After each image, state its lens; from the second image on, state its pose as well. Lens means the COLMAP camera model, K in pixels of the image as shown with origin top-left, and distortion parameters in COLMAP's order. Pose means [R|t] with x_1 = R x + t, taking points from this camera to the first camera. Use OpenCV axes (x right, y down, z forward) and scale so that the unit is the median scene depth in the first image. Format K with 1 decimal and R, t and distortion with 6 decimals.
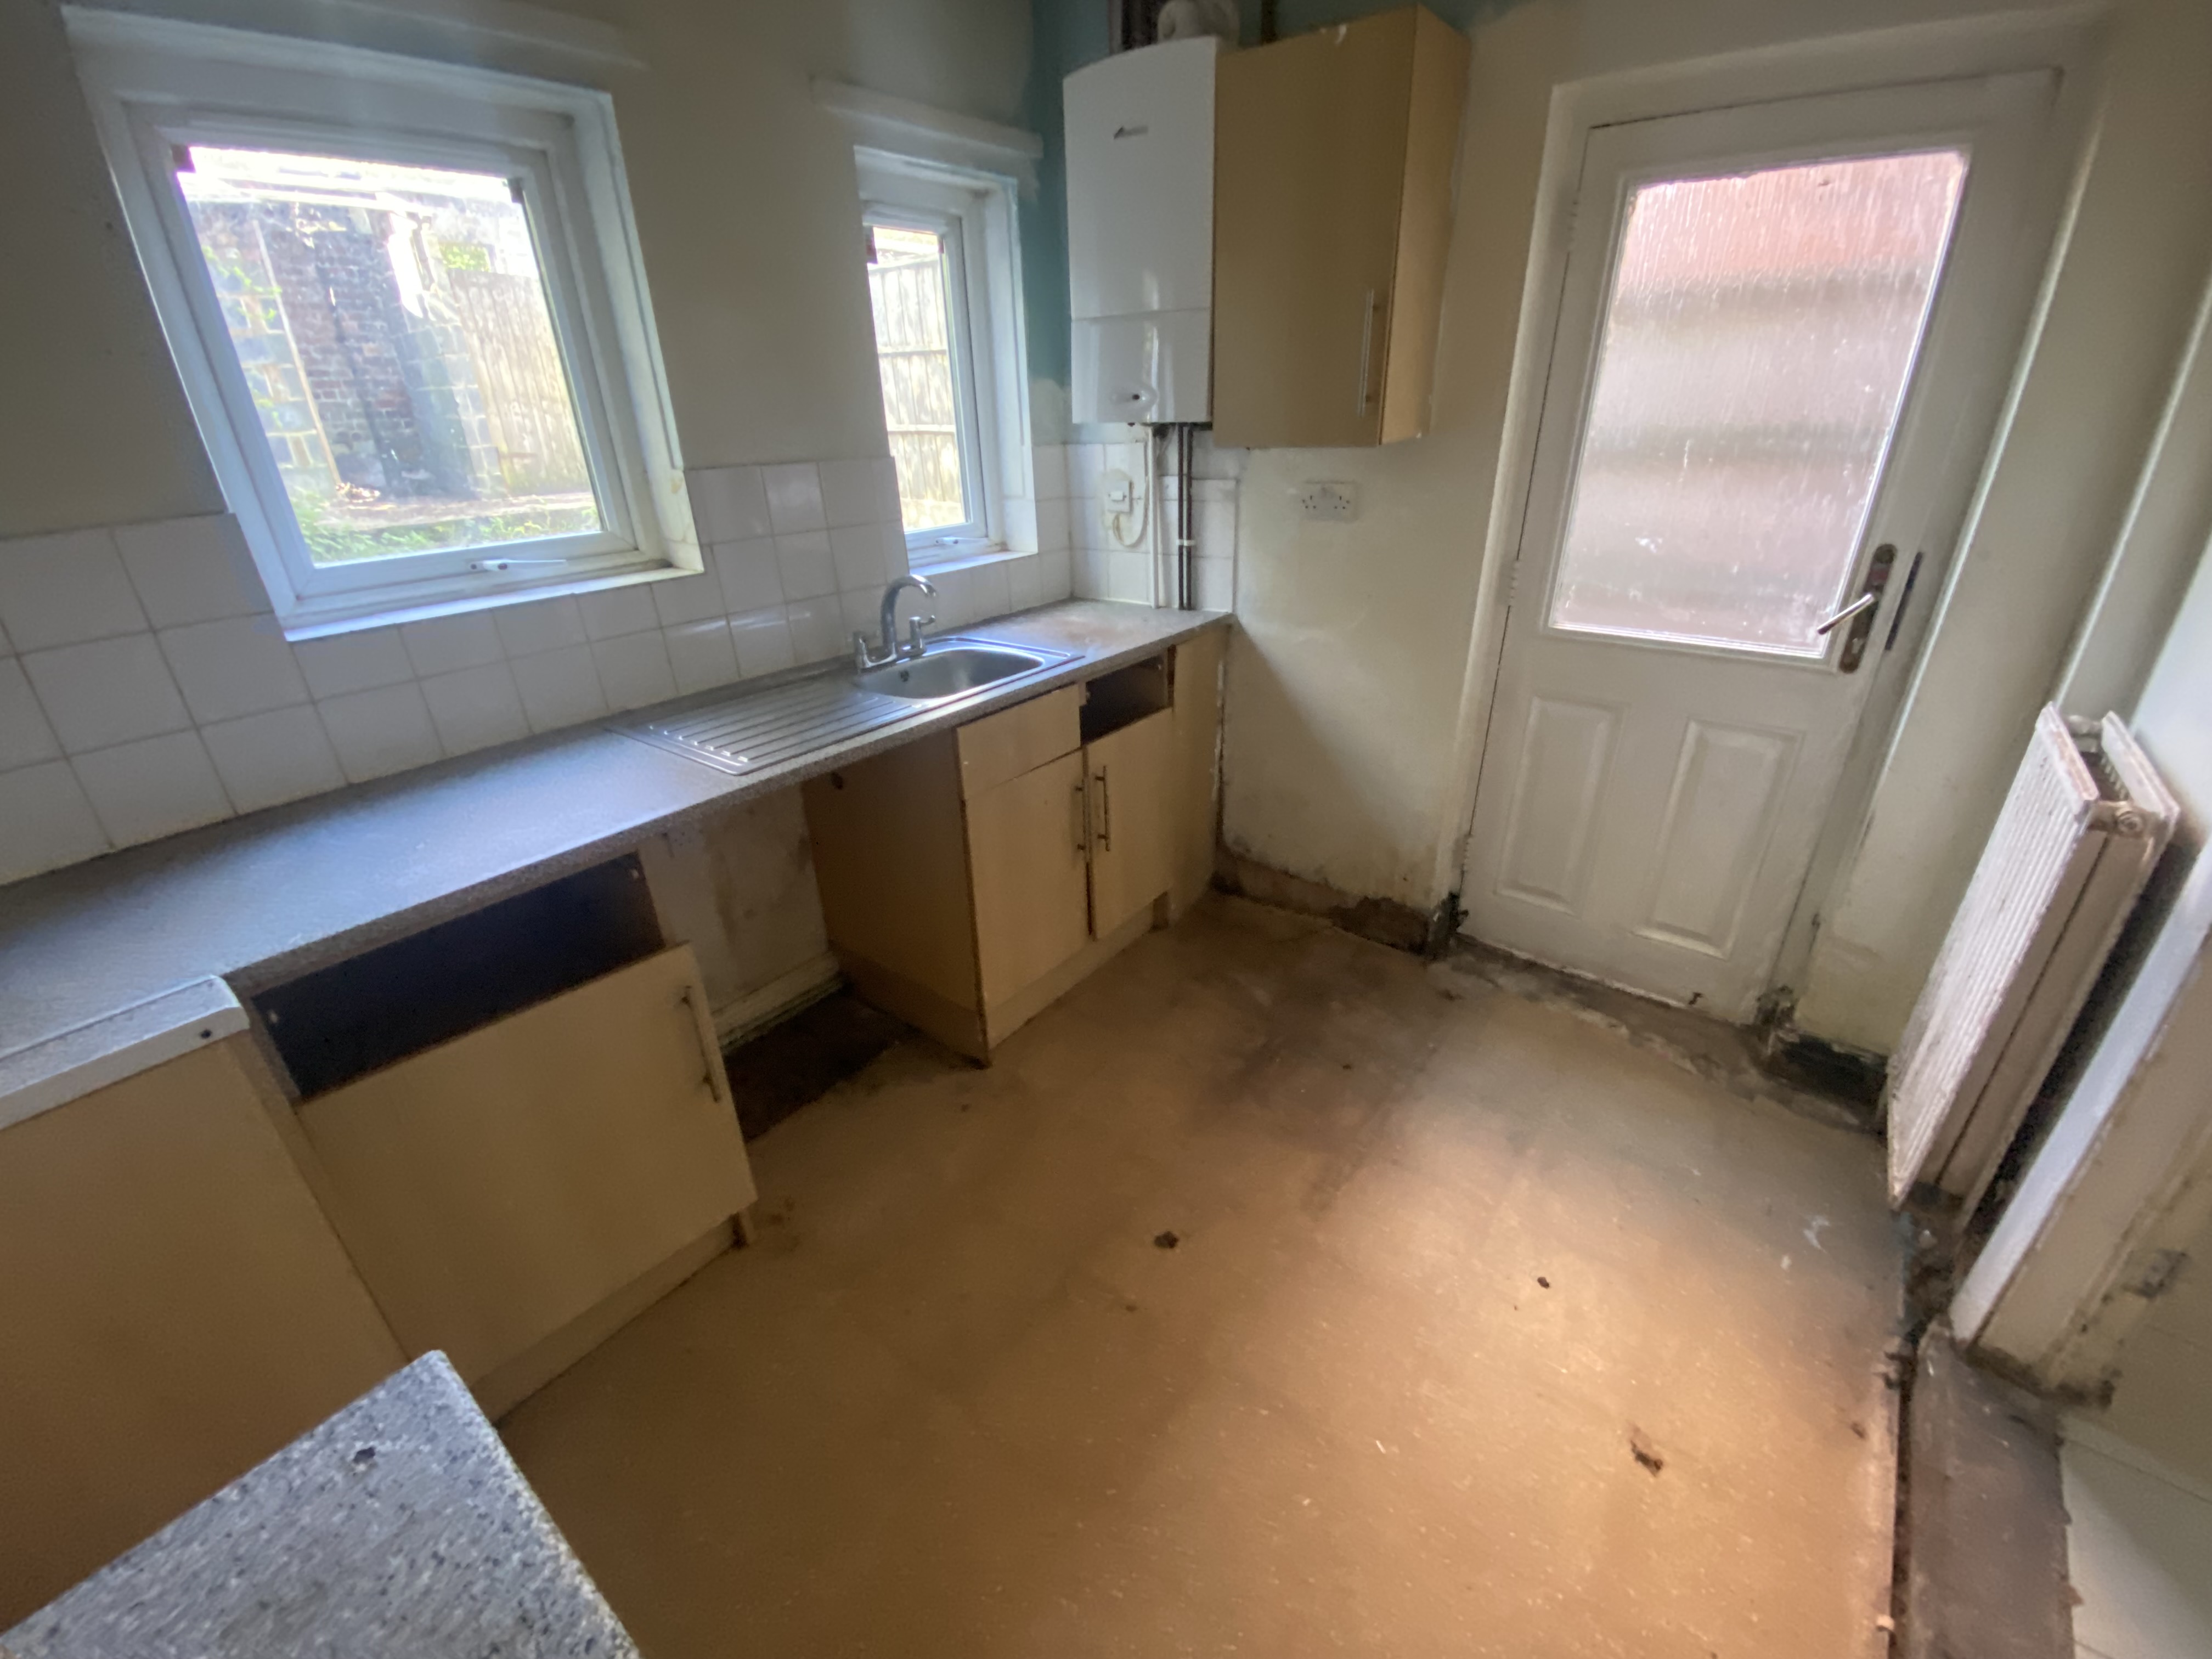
lens RADIAL K [[906.7, 0, 1106.0], [0, 906.7, 829.5], [0, 0, 1]] dist [-0.000350, -0.011420]
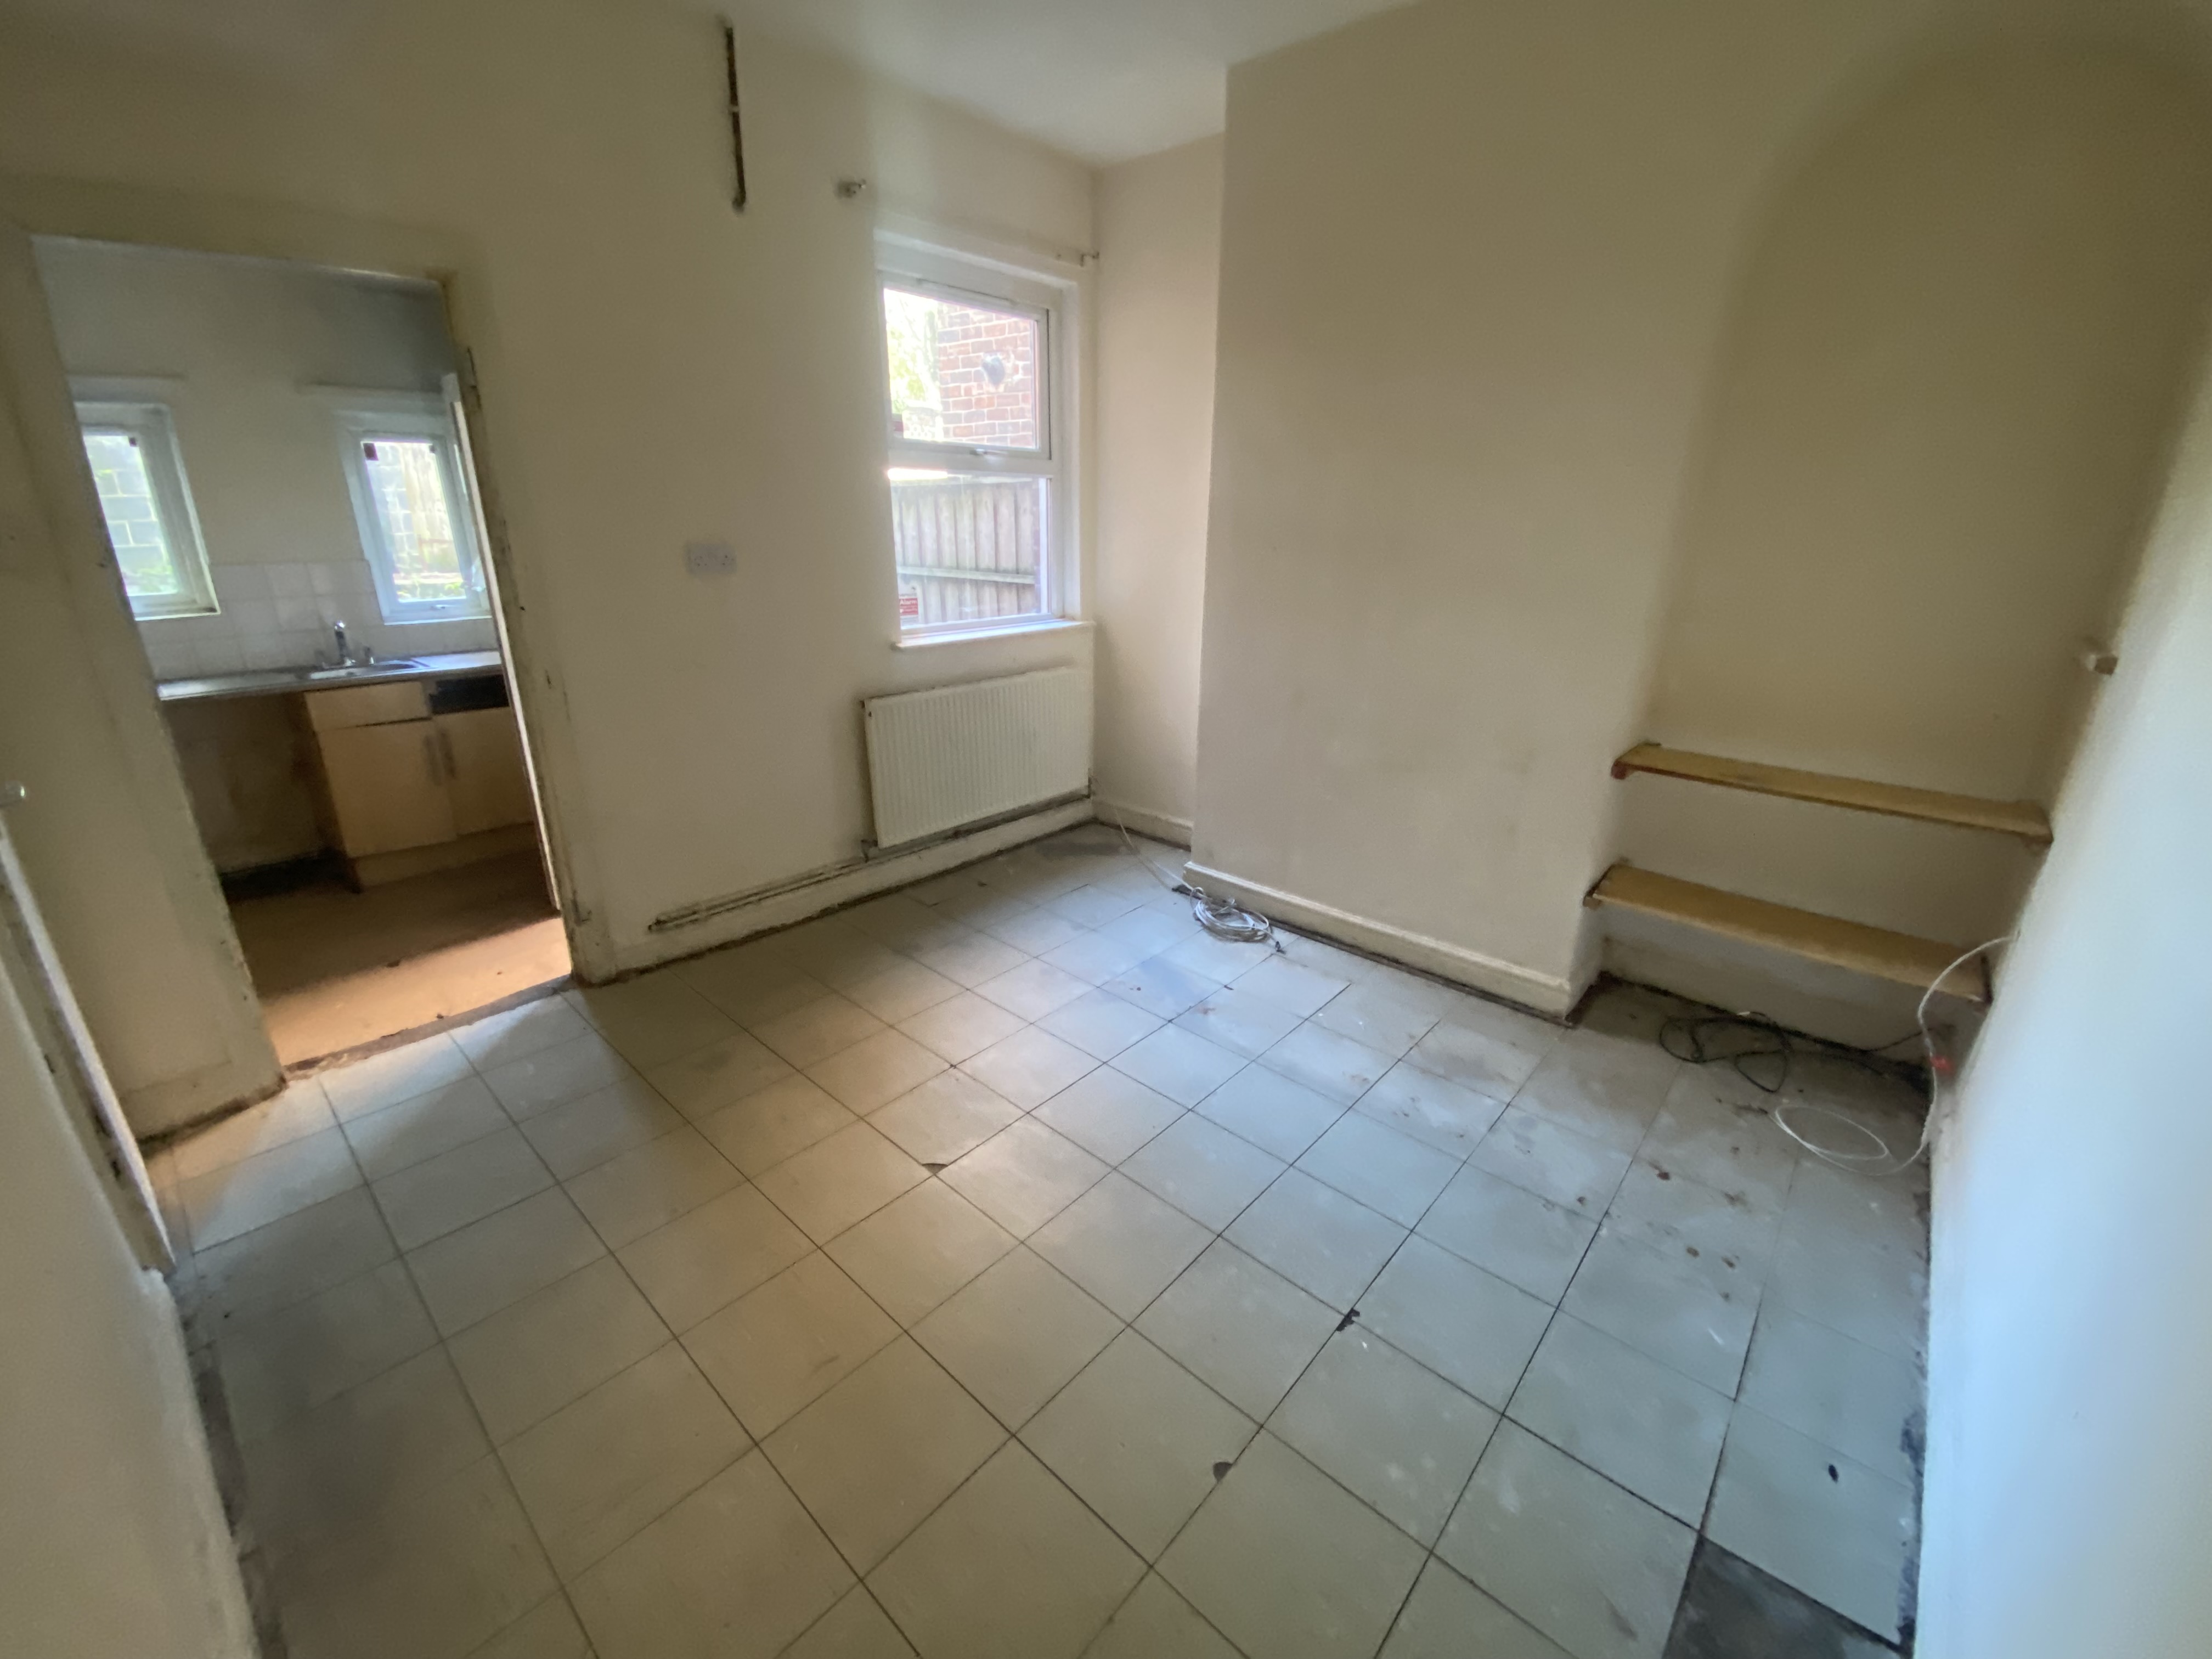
lens RADIAL K [[906.7, 0, 1106.0], [0, 906.7, 829.5], [0, 0, 1]] dist [-0.000350, -0.011420]
pose [[0.996877, 0.059475, -0.051945, 1.427054], [-0.064484, 0.992818, -0.100770, 0.227342], [0.045578, 0.103805, 0.993553, -0.706278]]
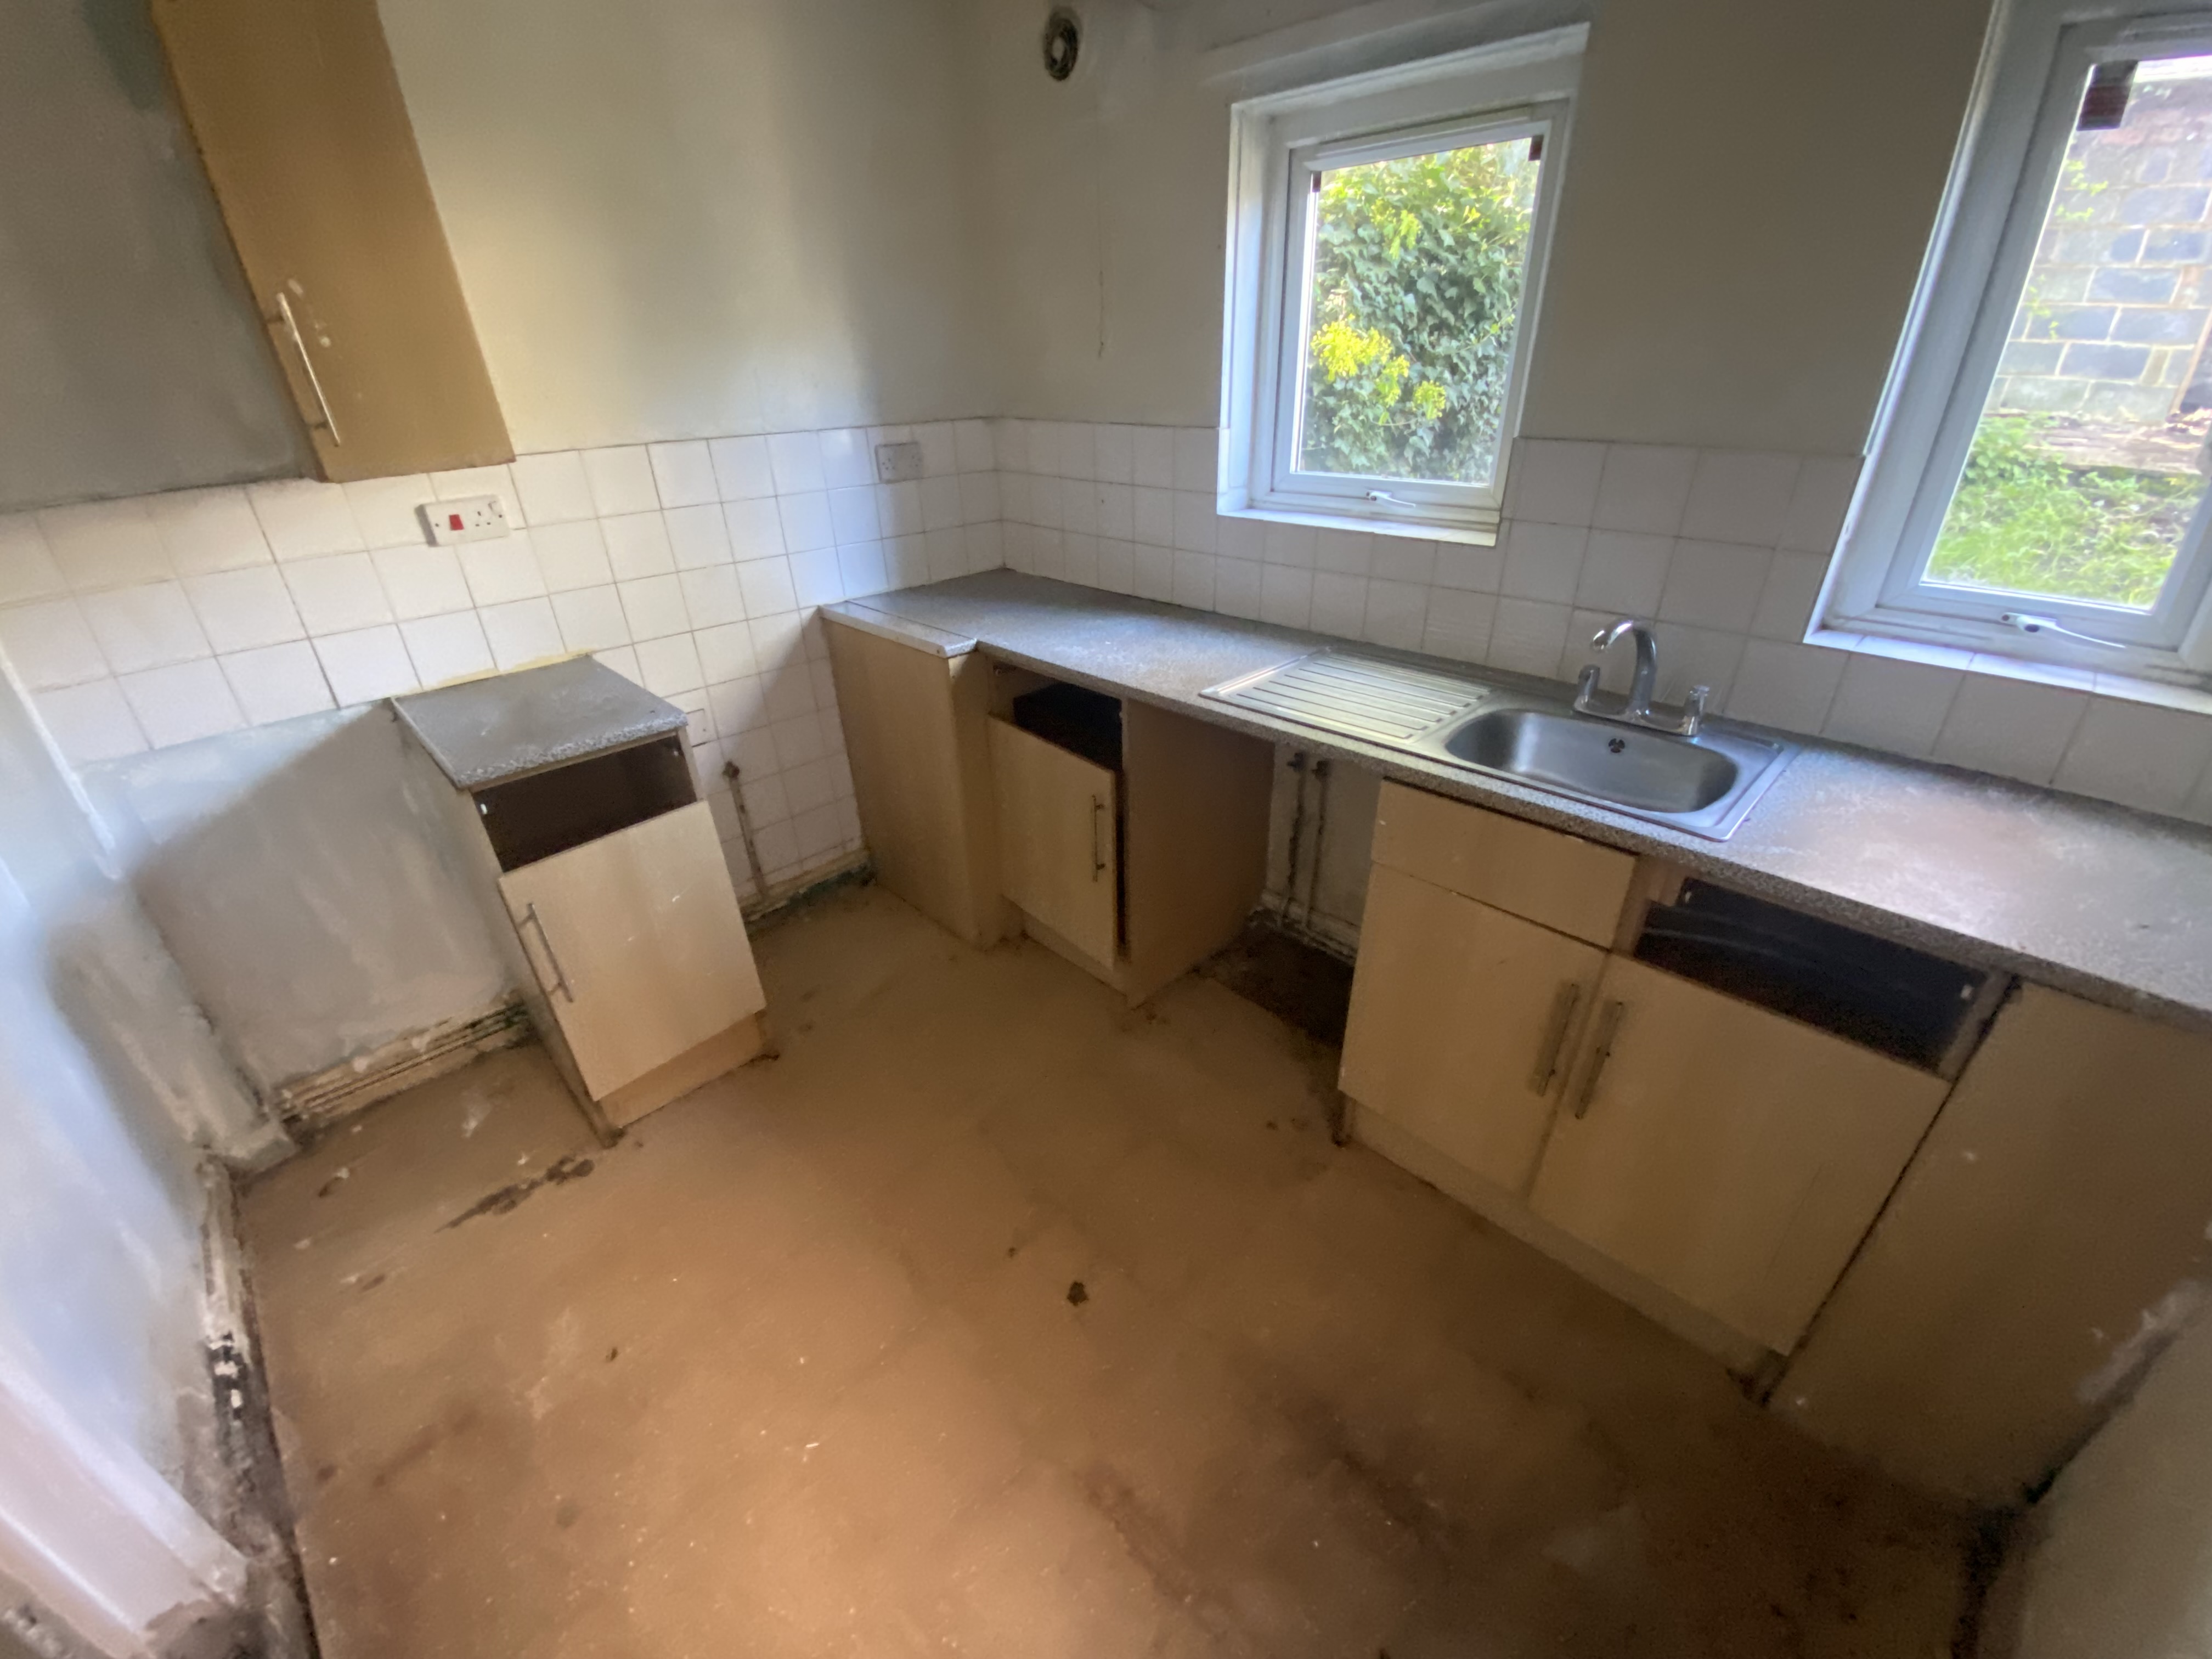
lens RADIAL K [[903.9, 0, 1104.6], [0, 903.9, 847.3], [0, 0, 1]] dist [-0.000761, -0.007891]
pose [[-0.126157, 0.494079, -0.860215, 0.514126], [-0.410167, 0.763569, 0.498723, -0.312852], [0.903242, 0.415750, 0.106325, 0.590767]]
